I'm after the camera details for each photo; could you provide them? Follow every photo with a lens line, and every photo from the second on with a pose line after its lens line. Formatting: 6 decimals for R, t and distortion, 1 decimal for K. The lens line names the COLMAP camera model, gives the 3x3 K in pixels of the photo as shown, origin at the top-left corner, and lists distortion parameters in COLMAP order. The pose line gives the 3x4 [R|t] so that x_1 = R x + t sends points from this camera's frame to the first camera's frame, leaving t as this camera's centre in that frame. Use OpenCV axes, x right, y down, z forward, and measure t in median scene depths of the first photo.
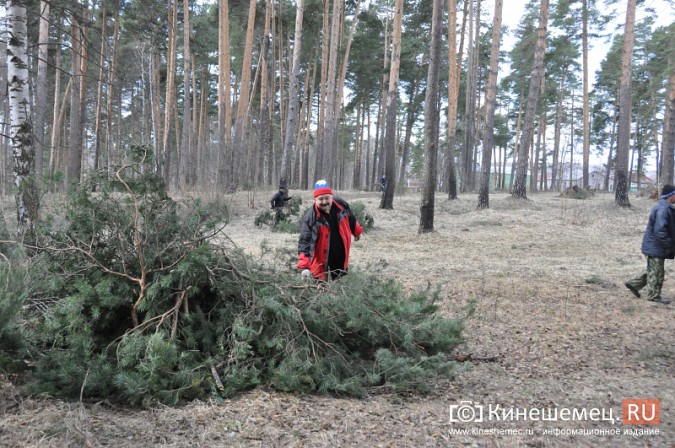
lens RADIAL K [[1168.6, 0, 337.5], [0, 1168.6, 223.5], [0, 0, 1]] dist [0.383193, 0.000000]
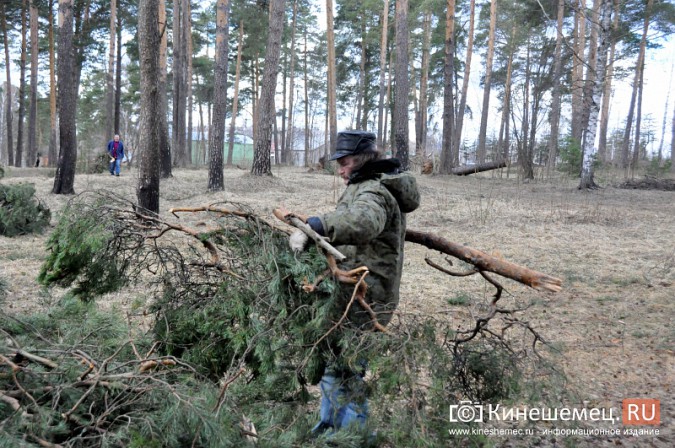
lens RADIAL K [[1168.6, 0, 337.5], [0, 1168.6, 224.2], [0, 0, 1]] dist [0.383193, 0.000000]
pose [[0.926388, -0.031115, 0.375282, -0.058159], [0.025937, 0.999486, 0.018842, -0.004271], [-0.375675, -0.007721, 0.926719, 0.329884]]
